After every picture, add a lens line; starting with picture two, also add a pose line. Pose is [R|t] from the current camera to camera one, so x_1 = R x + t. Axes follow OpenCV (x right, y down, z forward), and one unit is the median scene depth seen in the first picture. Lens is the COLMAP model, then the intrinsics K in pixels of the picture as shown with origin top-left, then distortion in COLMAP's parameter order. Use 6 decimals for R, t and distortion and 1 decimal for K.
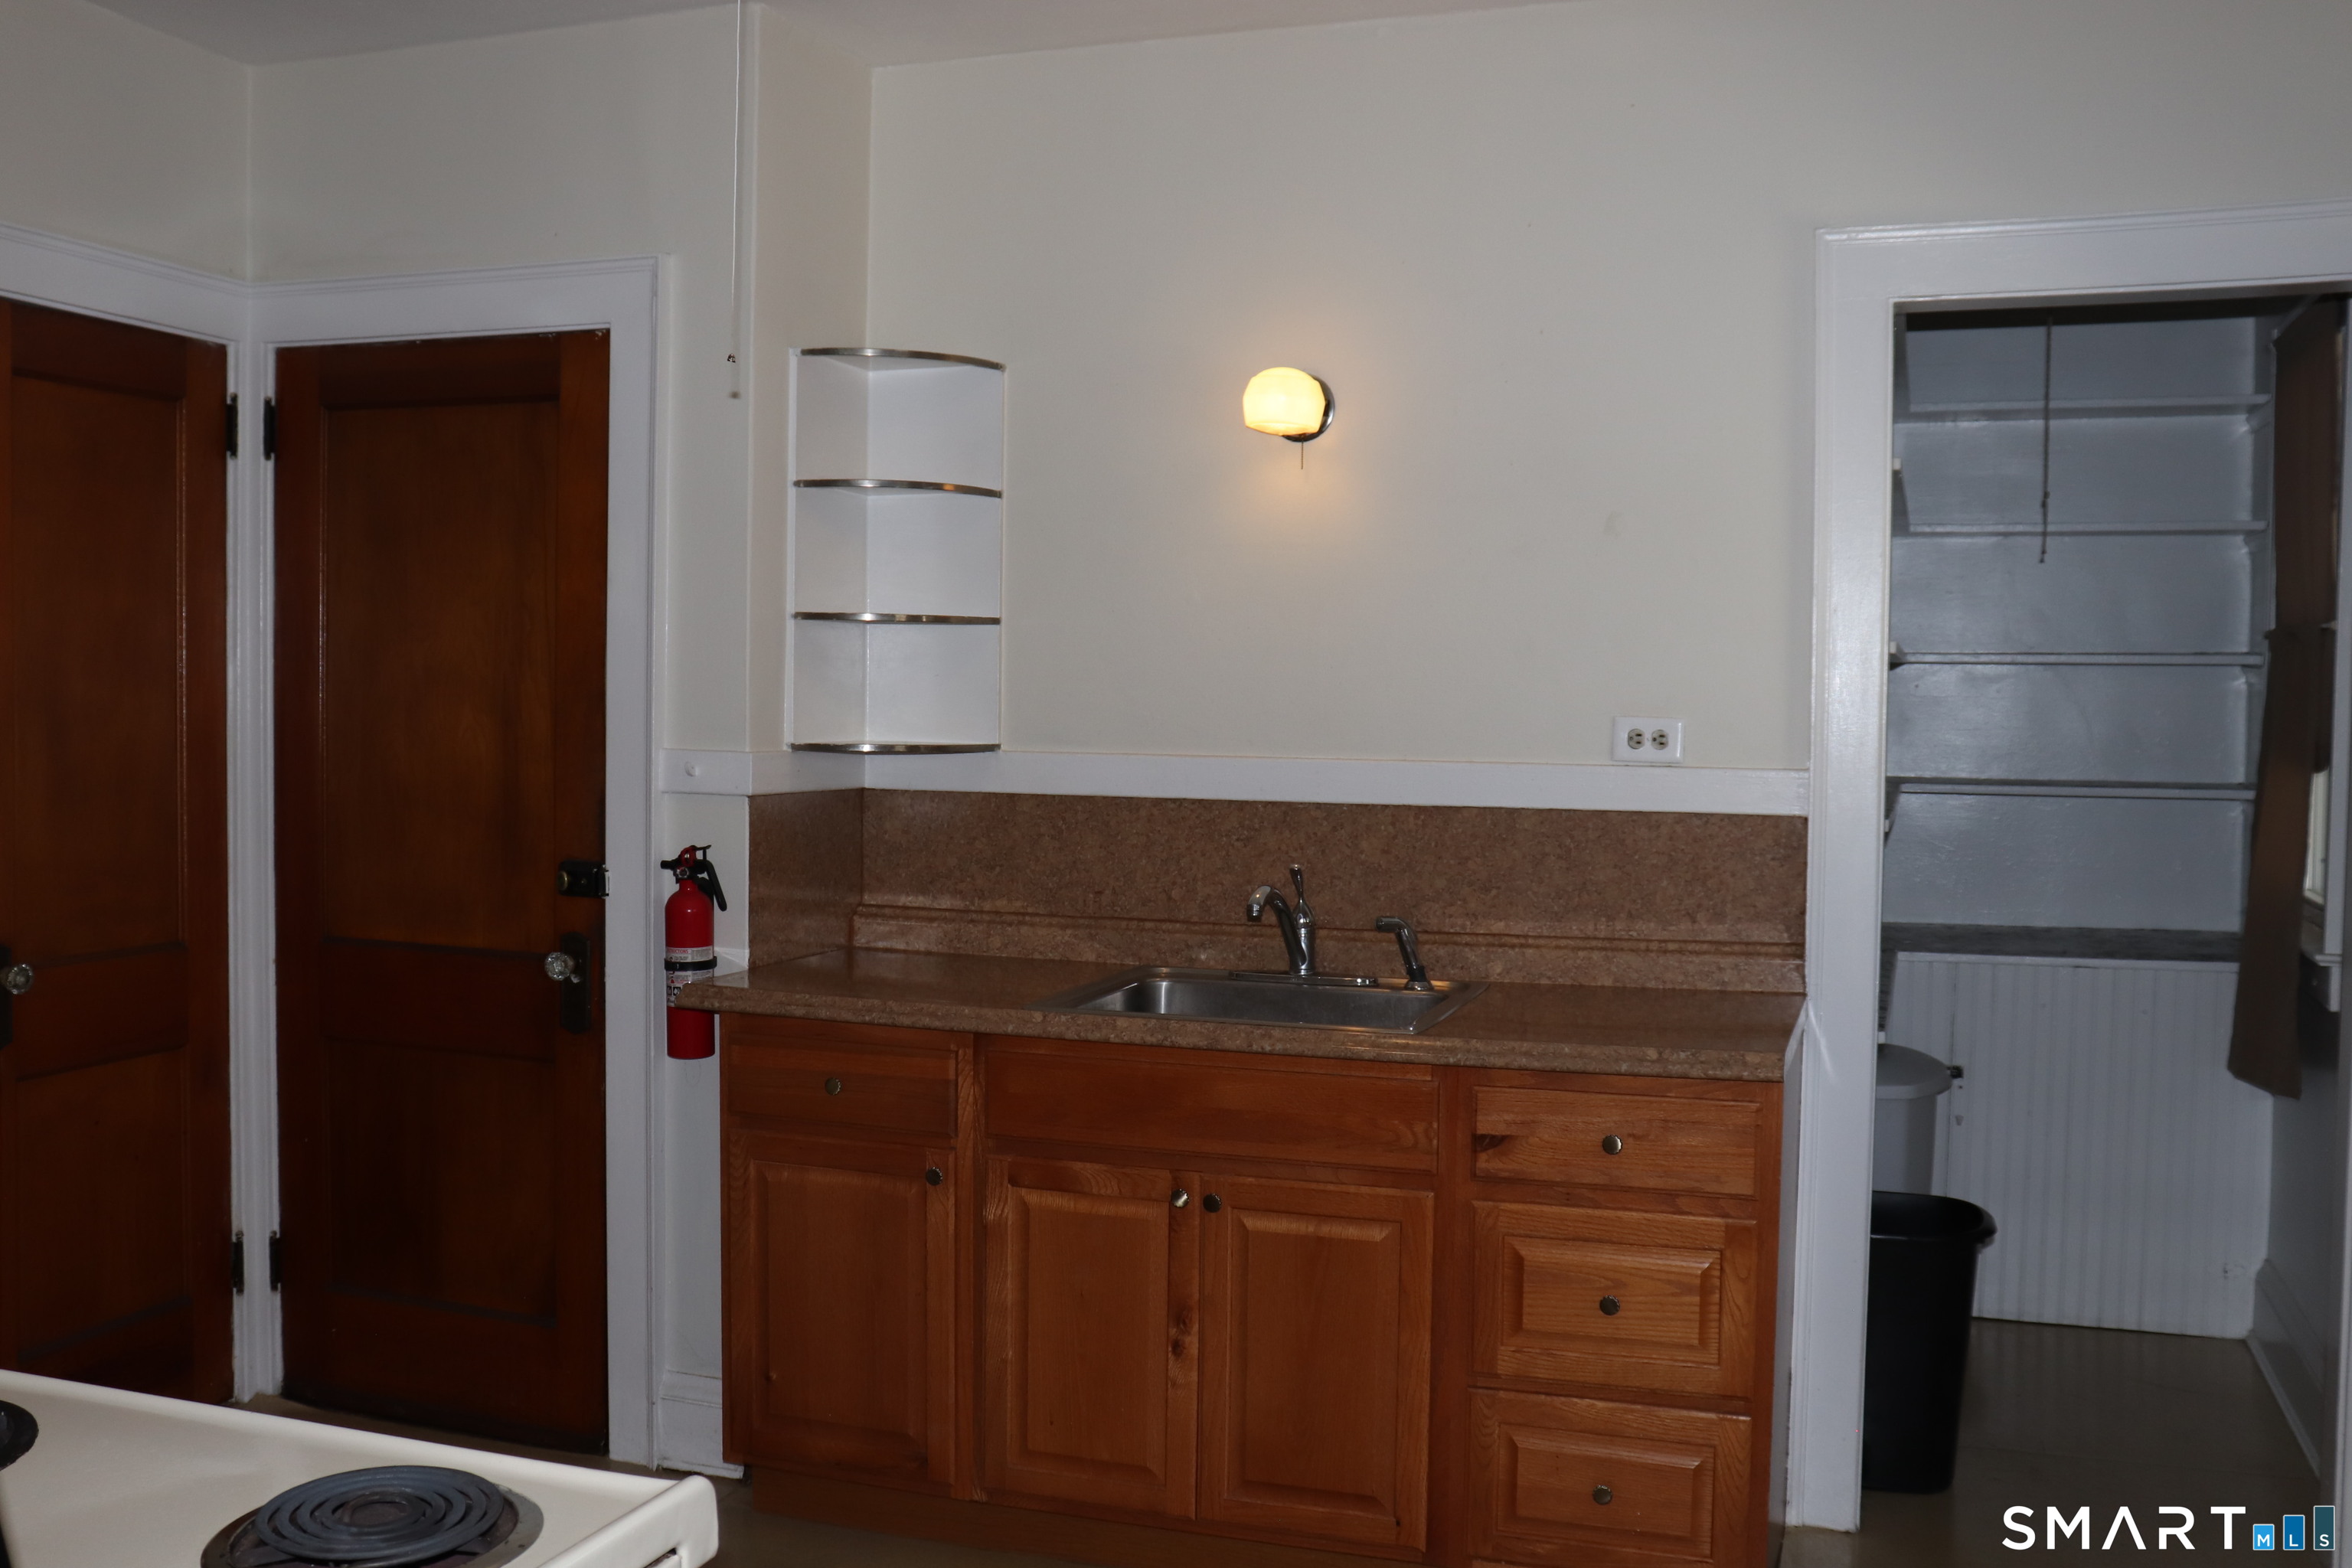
lens RADIAL K [[2159.7, 0, 1176.0], [0, 2159.7, 784.0], [0, 0, 1]] dist [-0.111677, 0.166041]
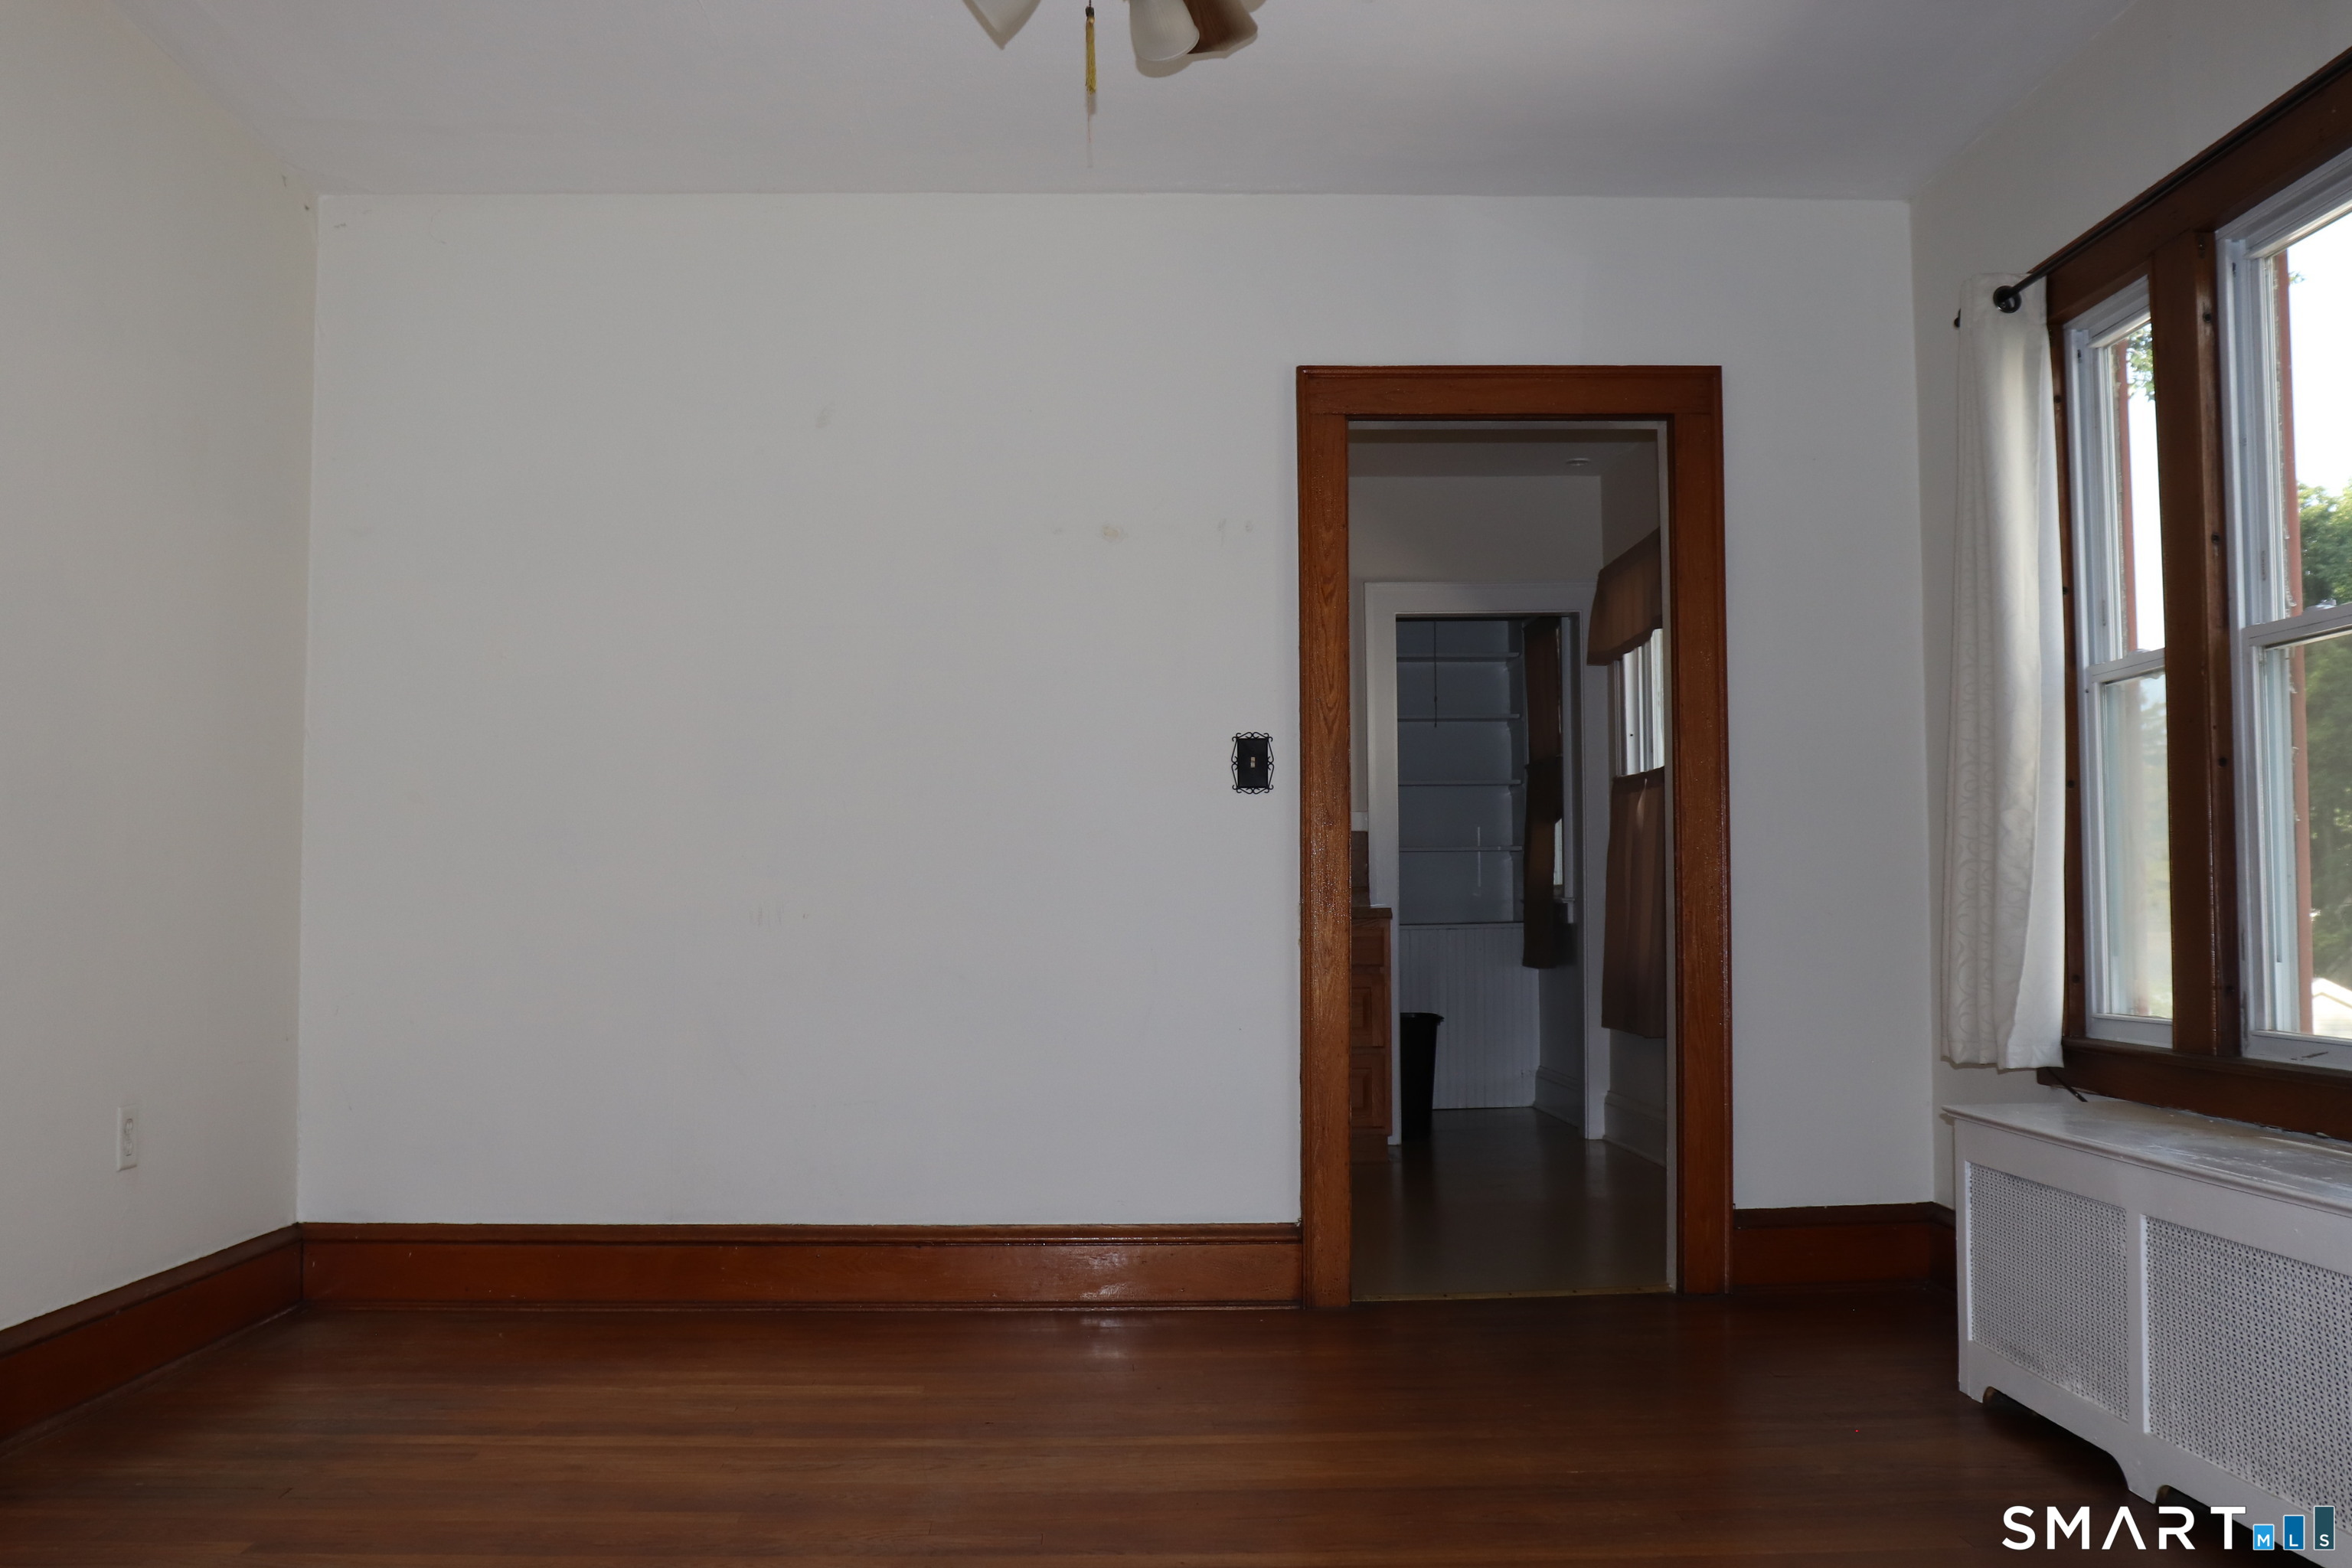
lens RADIAL K [[2159.7, 0, 1176.0], [0, 2159.7, 784.0], [0, 0, 1]] dist [-0.111677, 0.166041]
pose [[0.929867, 0.005520, 0.367855, -0.631315], [0.033757, 0.994389, -0.100253, 0.159708], [-0.366344, 0.105640, 0.924463, -0.899576]]
